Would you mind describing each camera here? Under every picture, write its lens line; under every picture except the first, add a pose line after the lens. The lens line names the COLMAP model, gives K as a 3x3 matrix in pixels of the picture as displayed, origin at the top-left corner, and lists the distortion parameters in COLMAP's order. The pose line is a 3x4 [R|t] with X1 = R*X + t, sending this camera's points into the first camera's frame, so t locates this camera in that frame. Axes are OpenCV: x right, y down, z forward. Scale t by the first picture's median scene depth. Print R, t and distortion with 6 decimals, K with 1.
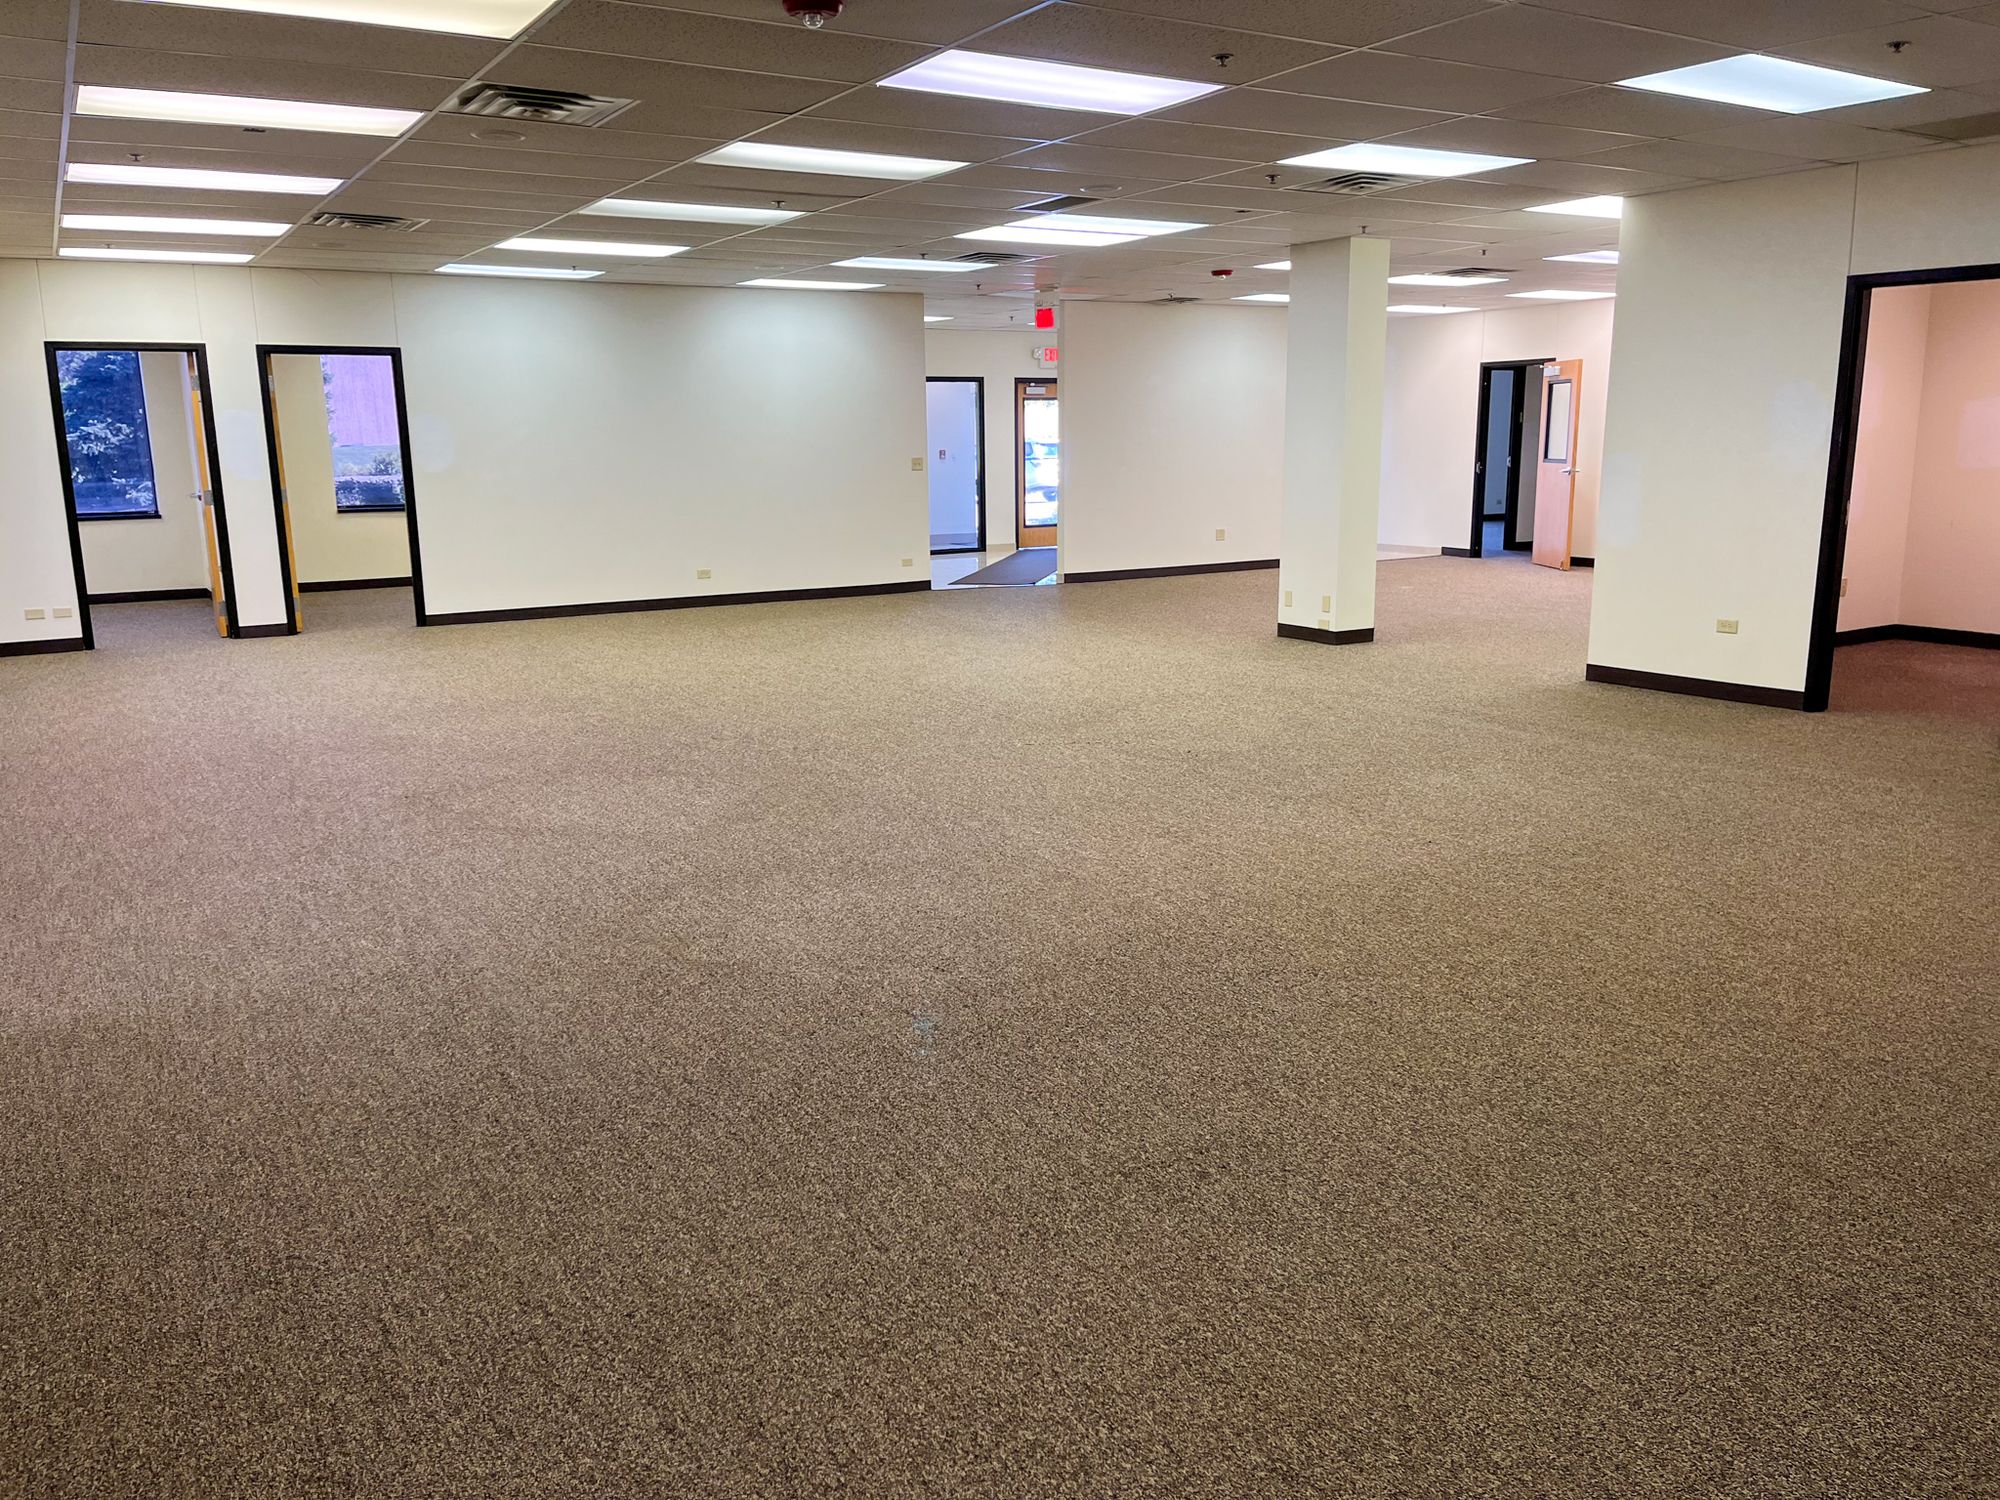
lens RADIAL K [[1521.9, 0, 997.7], [0, 1521.9, 739.3], [0, 0, 1]] dist [0.071475, -0.102775]
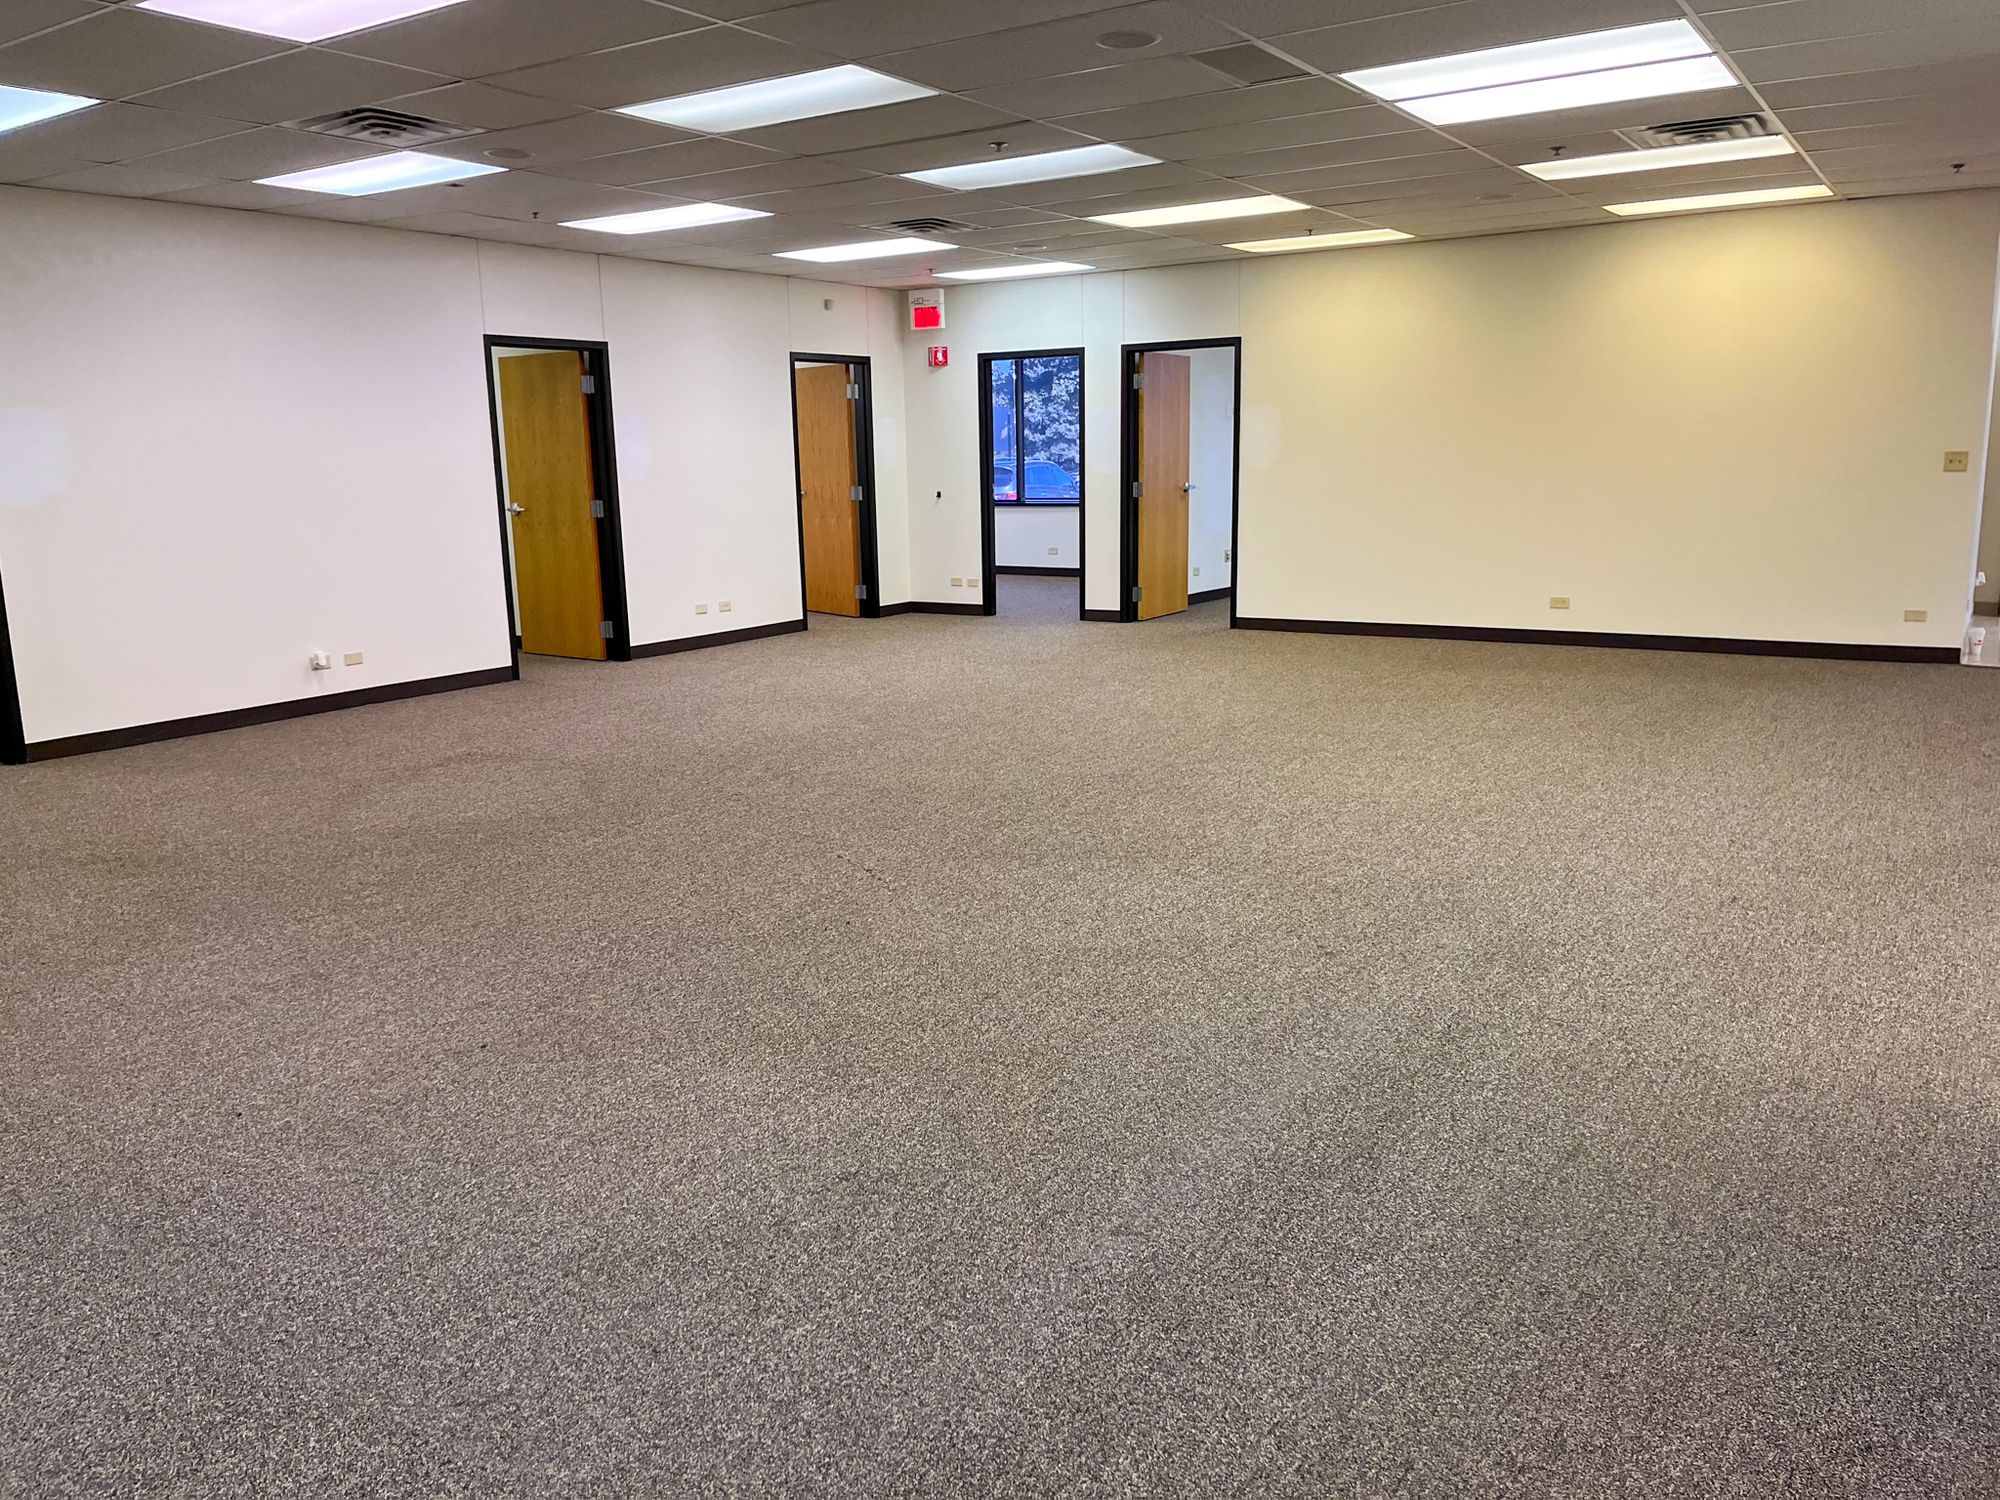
lens RADIAL K [[1521.9, 0, 997.7], [0, 1521.9, 739.3], [0, 0, 1]] dist [0.071475, -0.102775]
pose [[0.430498, 0.172482, -0.885958, 0.453456], [-0.166169, 0.979939, 0.110035, -0.093347], [0.887164, 0.099849, 0.450523, 0.481884]]
